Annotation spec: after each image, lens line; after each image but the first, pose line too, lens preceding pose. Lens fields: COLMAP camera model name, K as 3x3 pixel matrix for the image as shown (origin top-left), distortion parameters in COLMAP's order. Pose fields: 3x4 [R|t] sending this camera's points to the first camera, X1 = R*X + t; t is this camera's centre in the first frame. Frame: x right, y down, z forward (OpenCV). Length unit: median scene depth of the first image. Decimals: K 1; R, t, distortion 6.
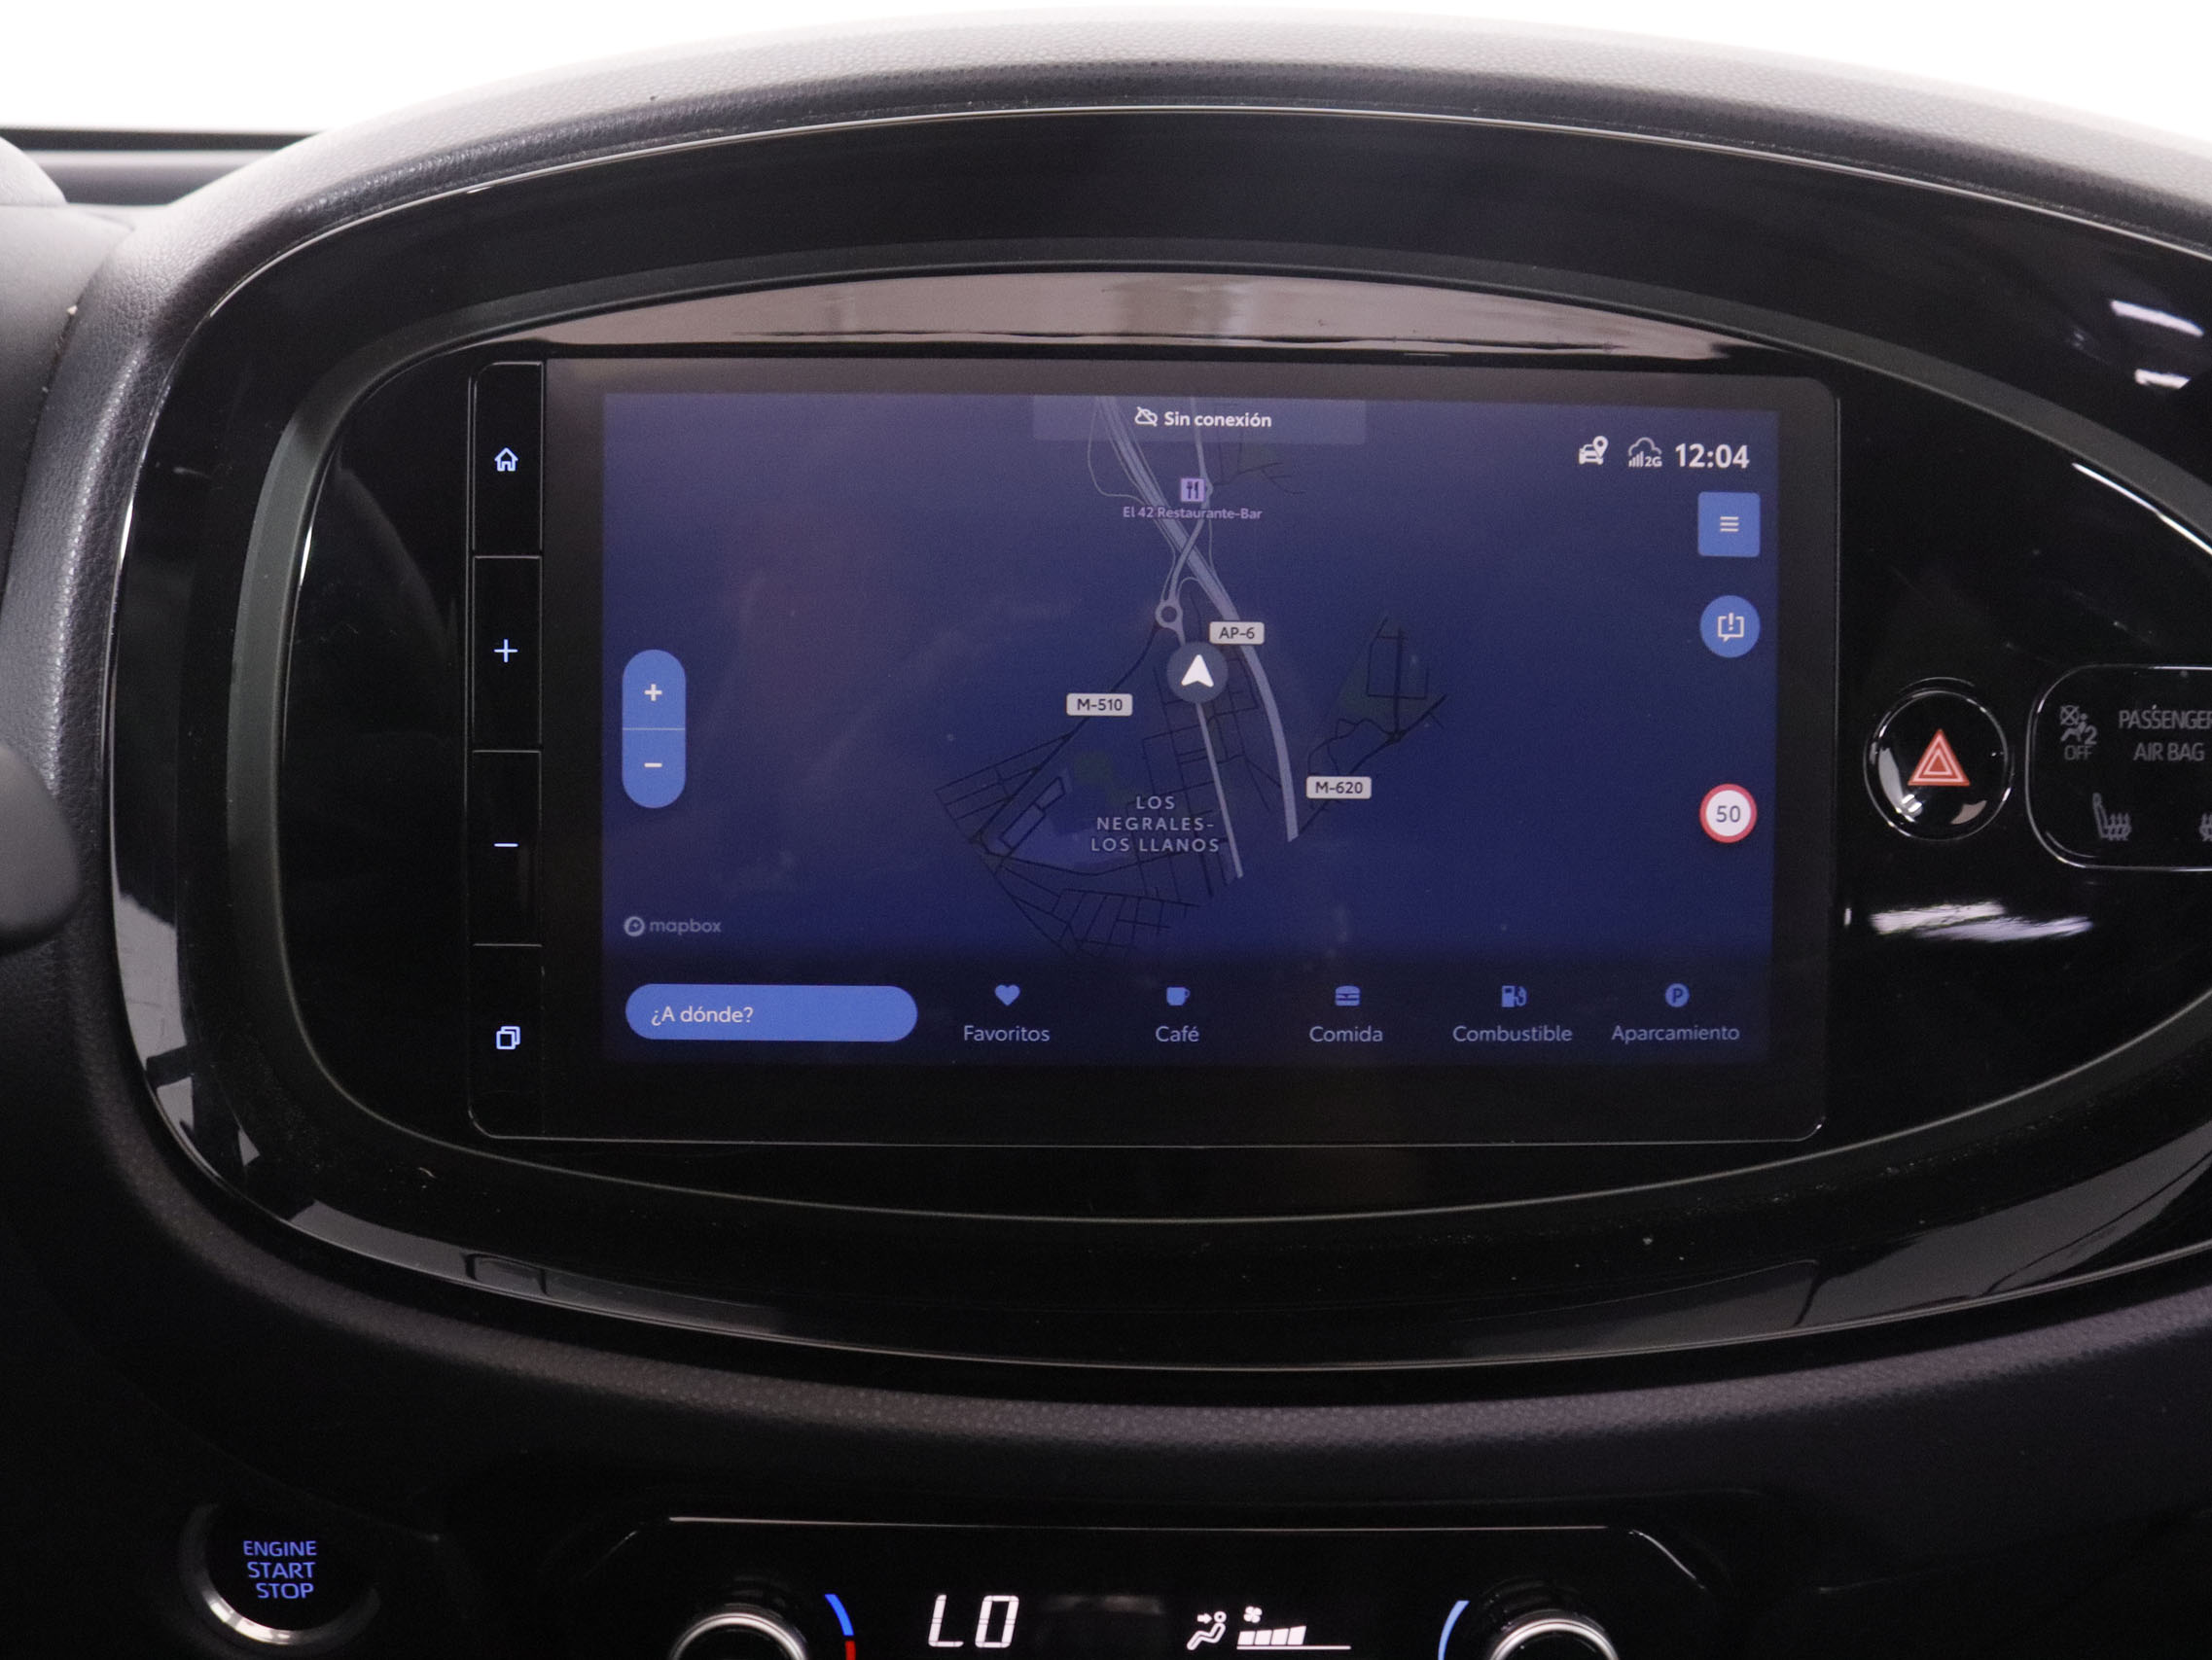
lens RADIAL K [[2004.4, 0, 1100.5], [0, 2004.4, 796.0], [0, 0, 1]] dist [-0.174405, 0.148018]
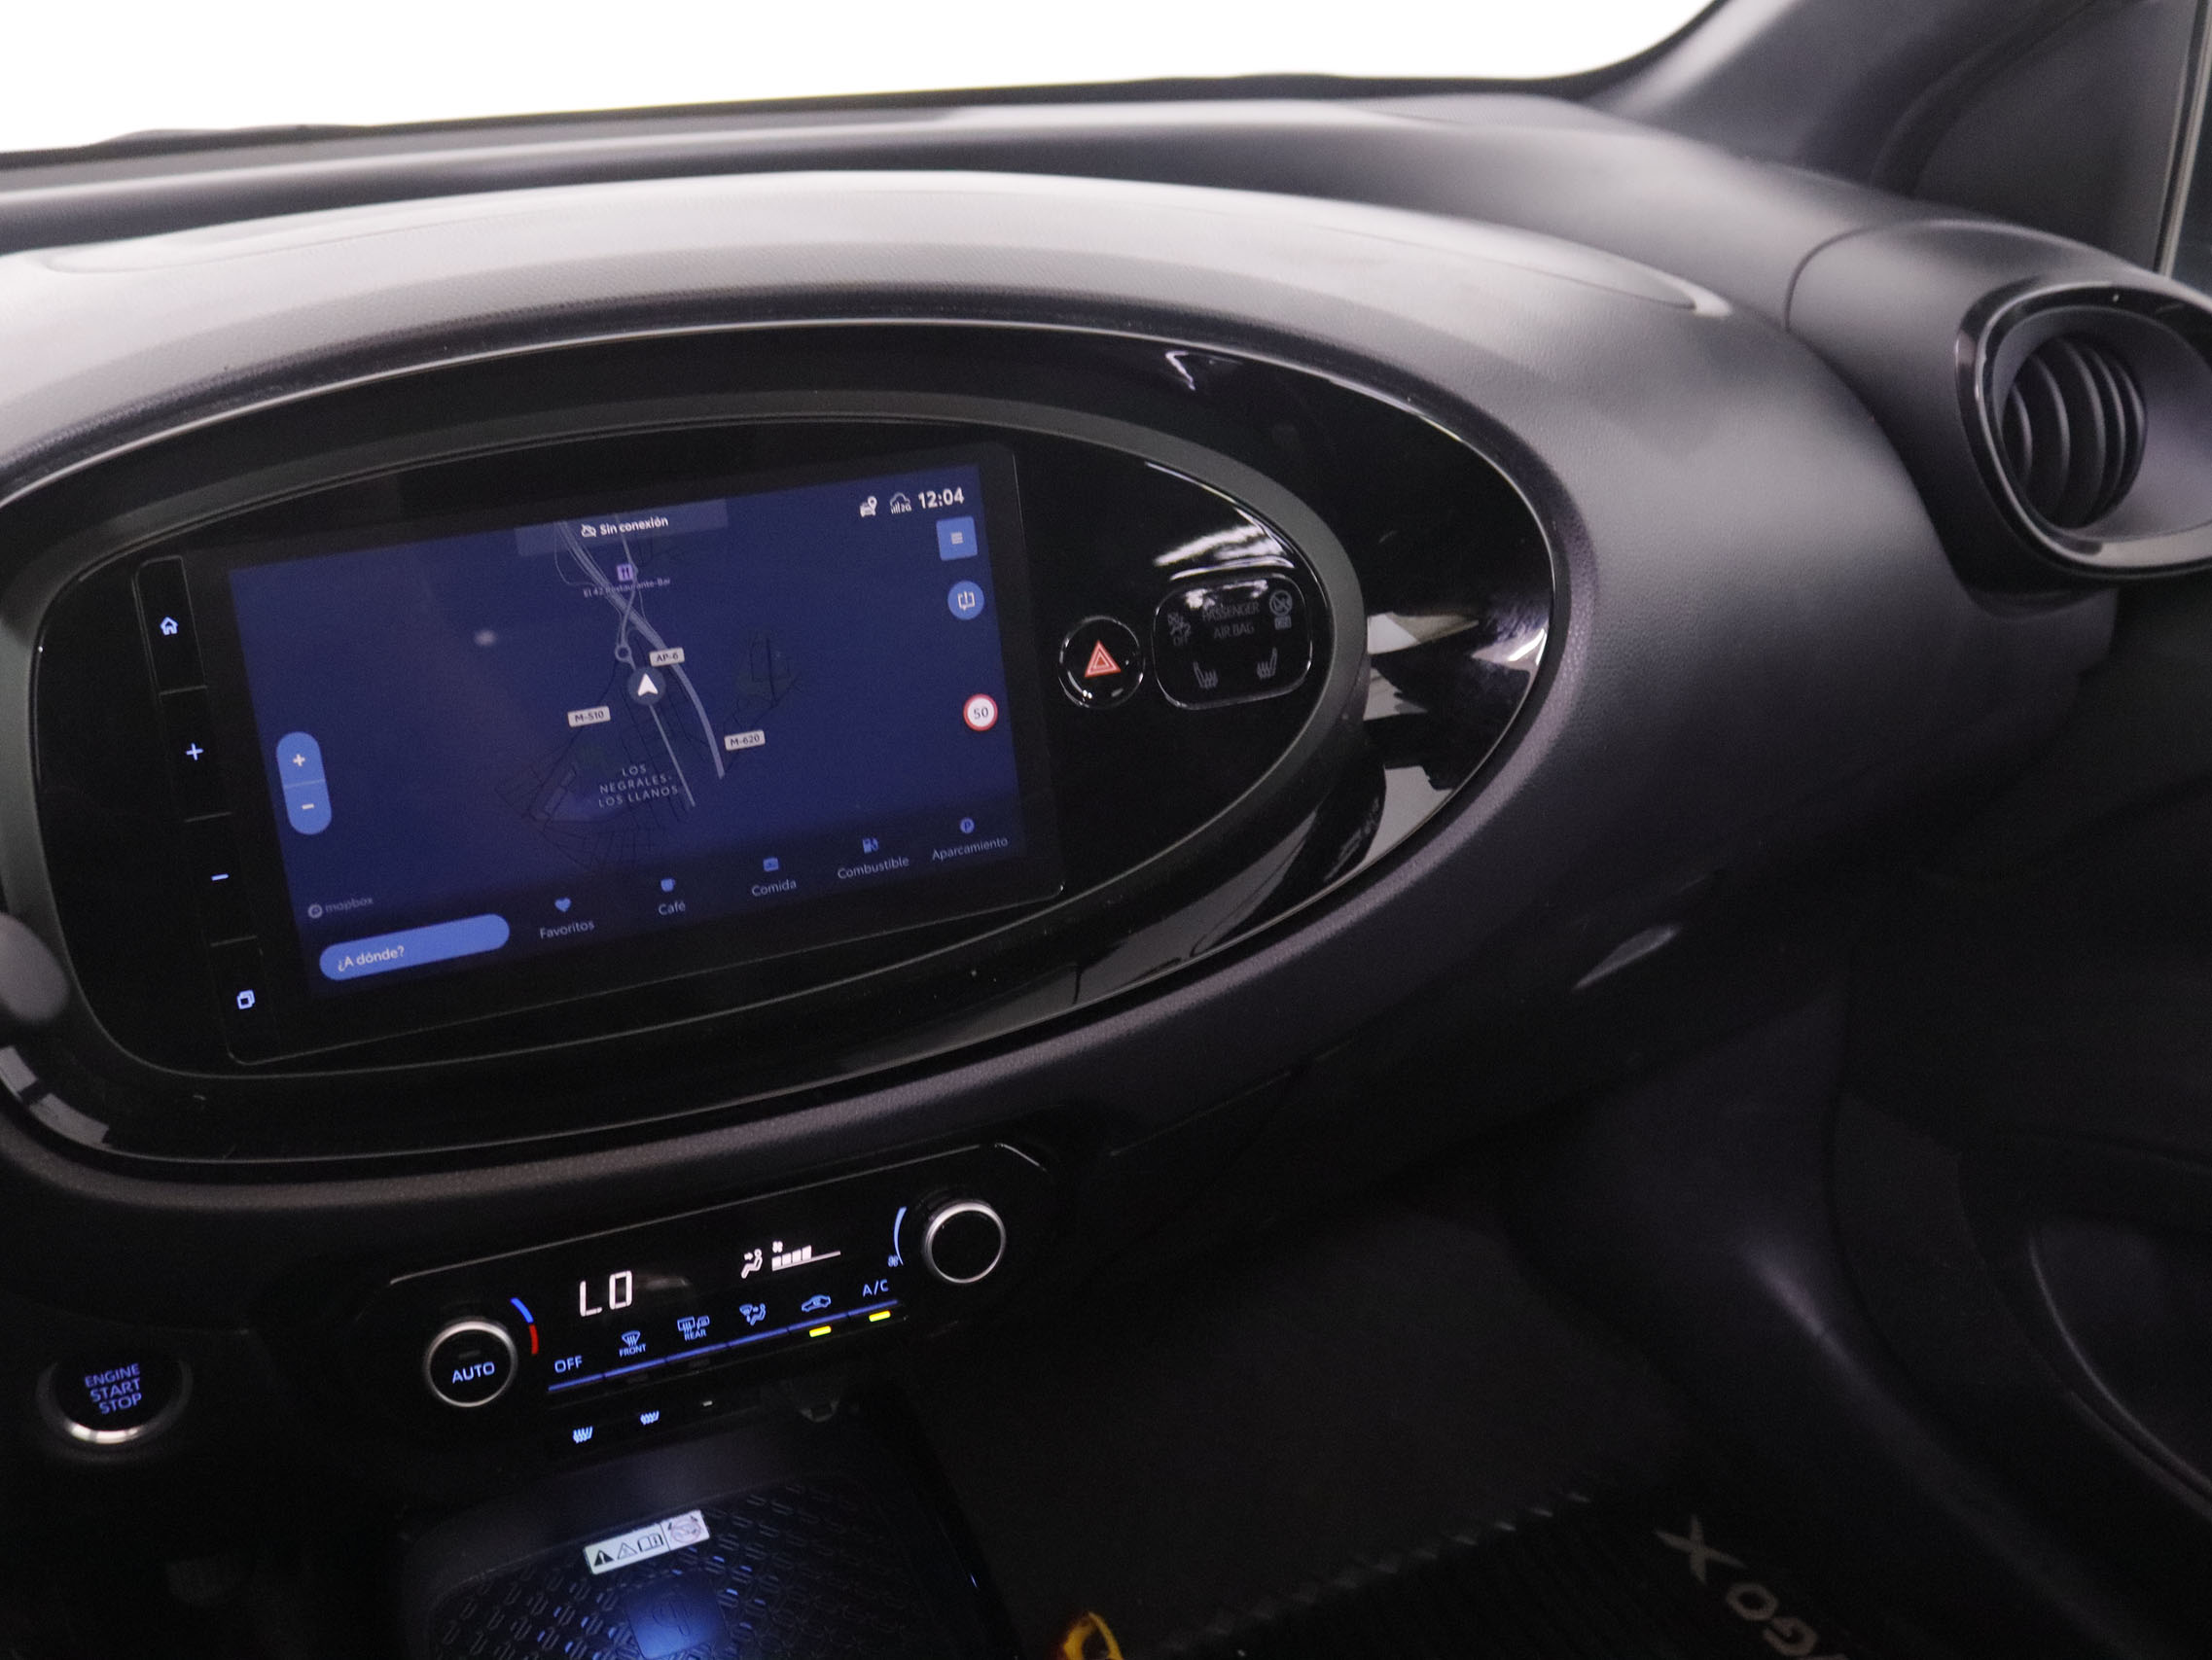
lens RADIAL K [[2004.4, 0, 1100.5], [0, 2004.4, 796.0], [0, 0, 1]] dist [-0.174405, 0.148018]
pose [[0.928307, -0.184015, 0.323087, -0.142653], [0.134231, 0.976203, 0.170320, -0.196121], [-0.346740, -0.114741, 0.930917, -0.602734]]
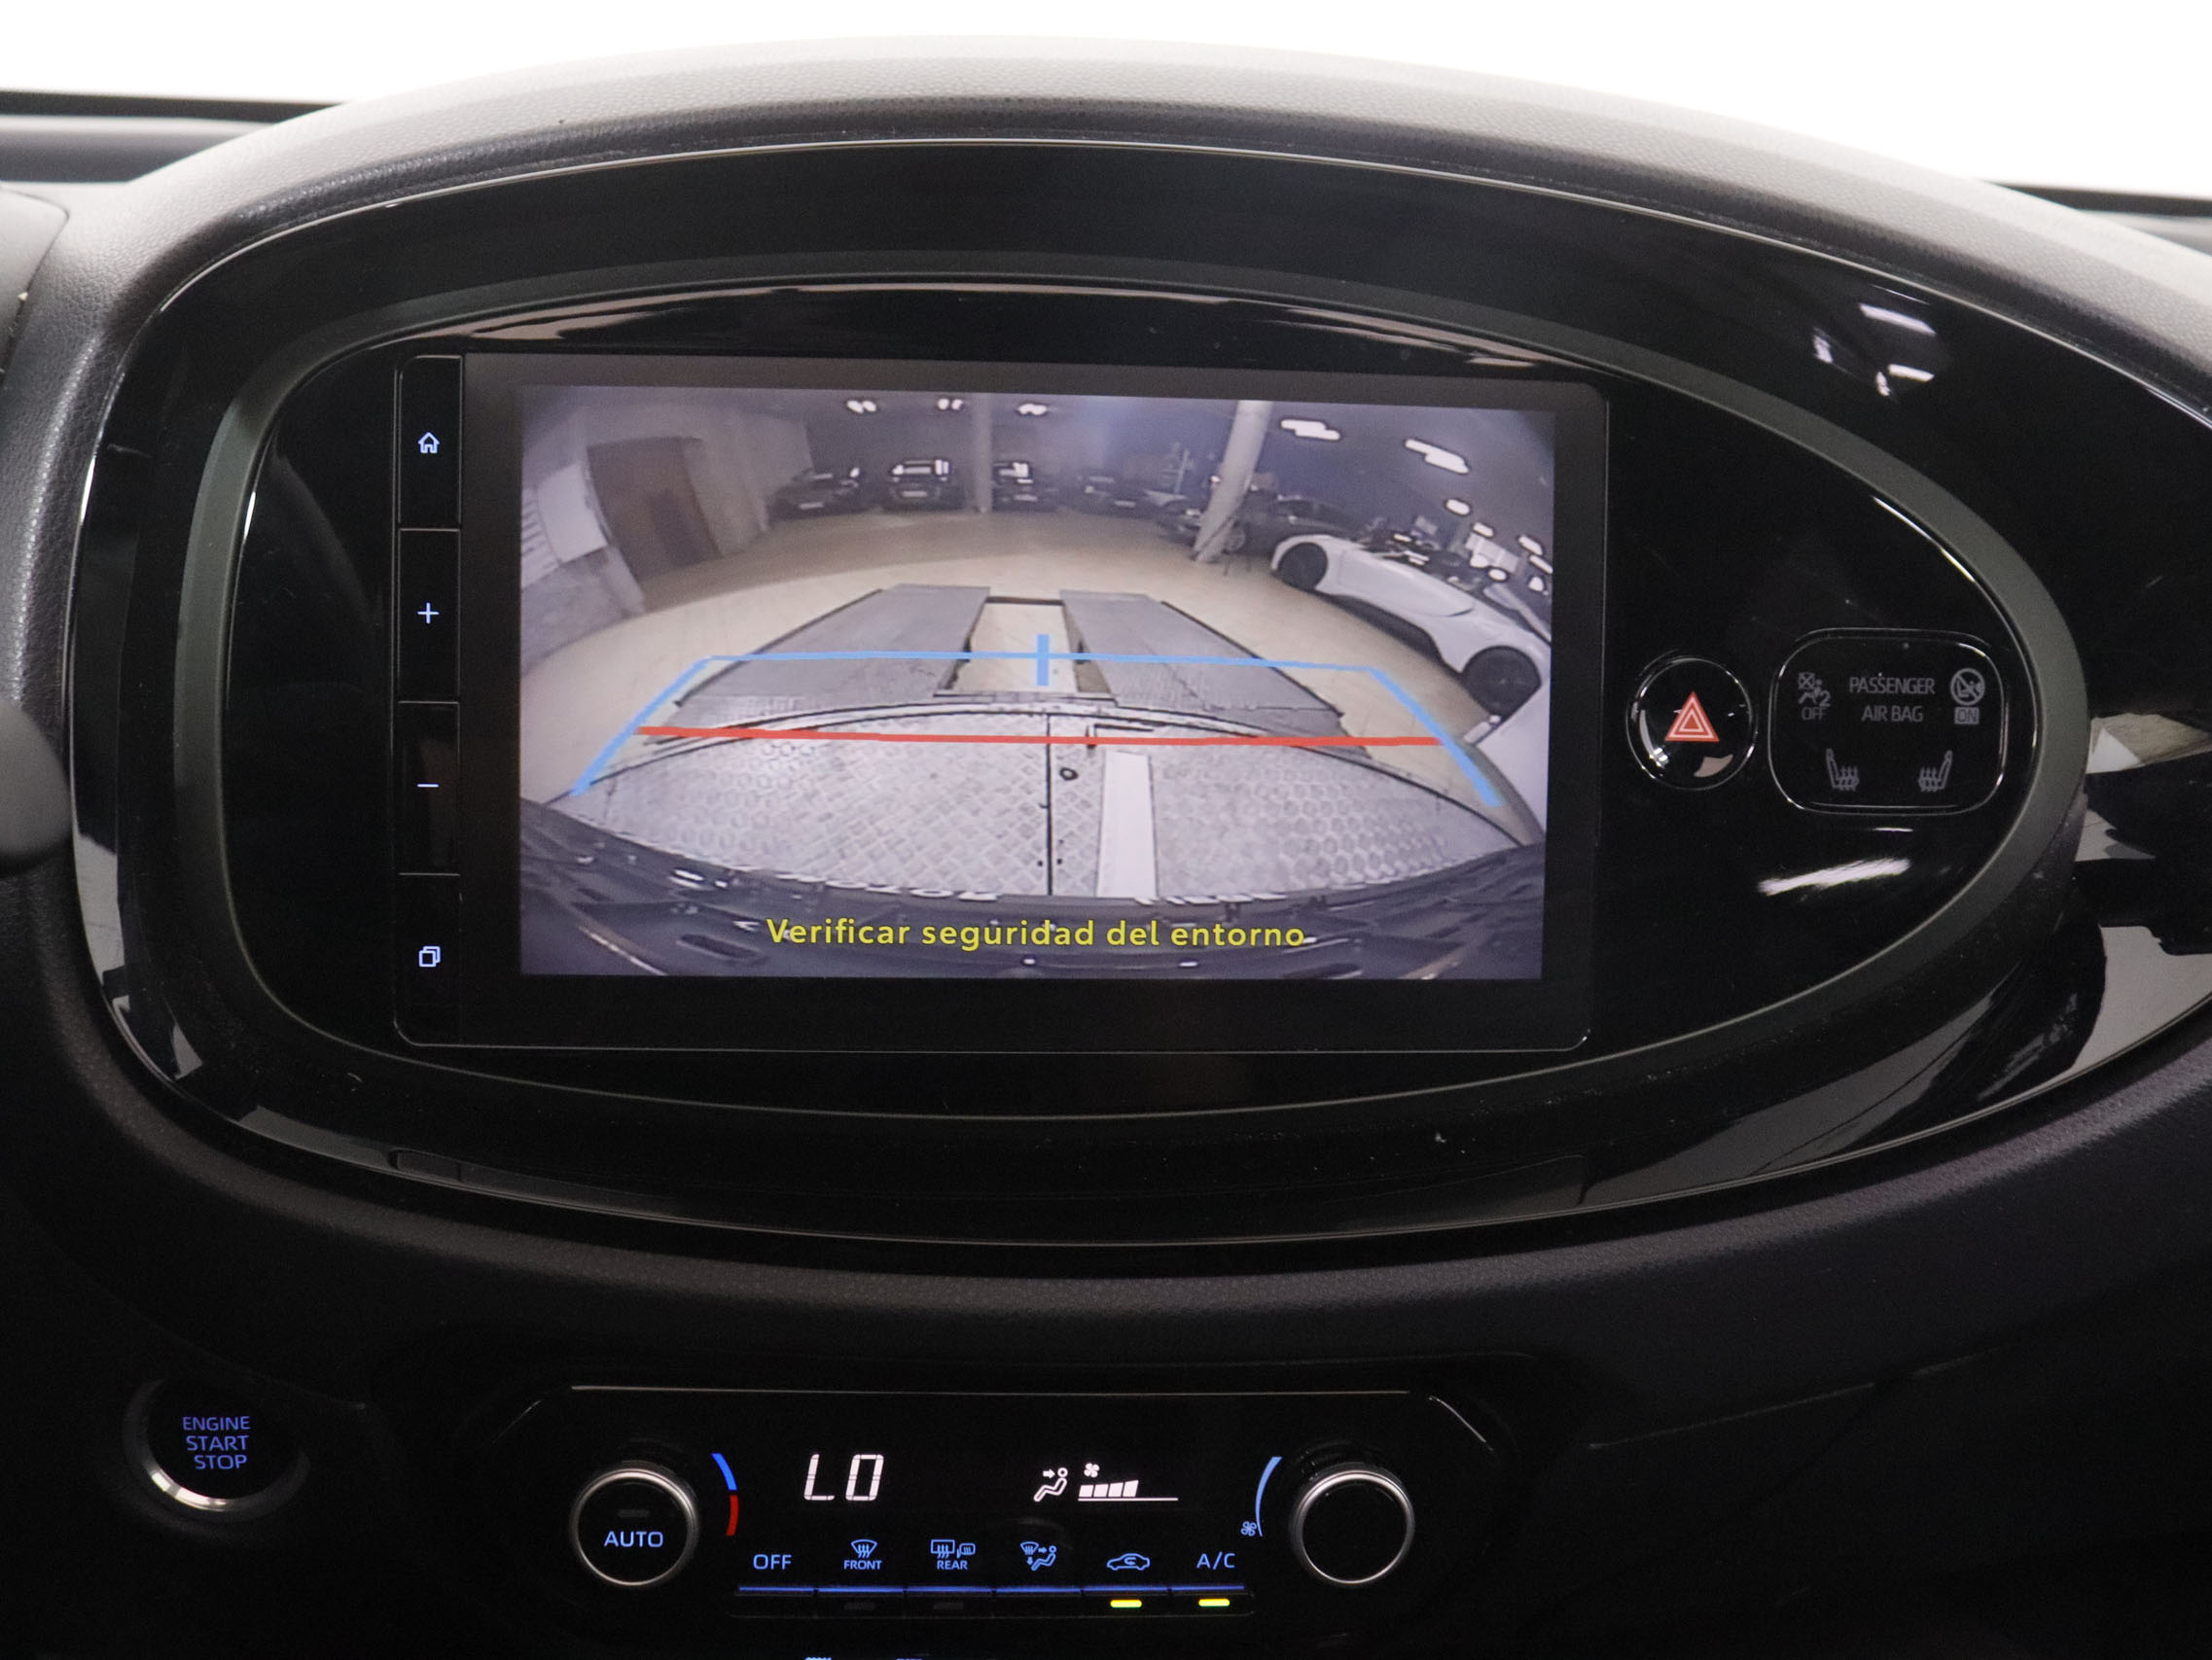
lens RADIAL K [[2016.0, 0, 1110.5], [0, 2016.0, 794.9], [0, 0, 1]] dist [-0.169788, 0.136714]
pose [[0.998273, 0.005382, 0.058494, 0.021259], [-0.006861, 0.999661, 0.025122, -0.000879], [-0.058339, -0.025480, 0.997972, -0.147360]]
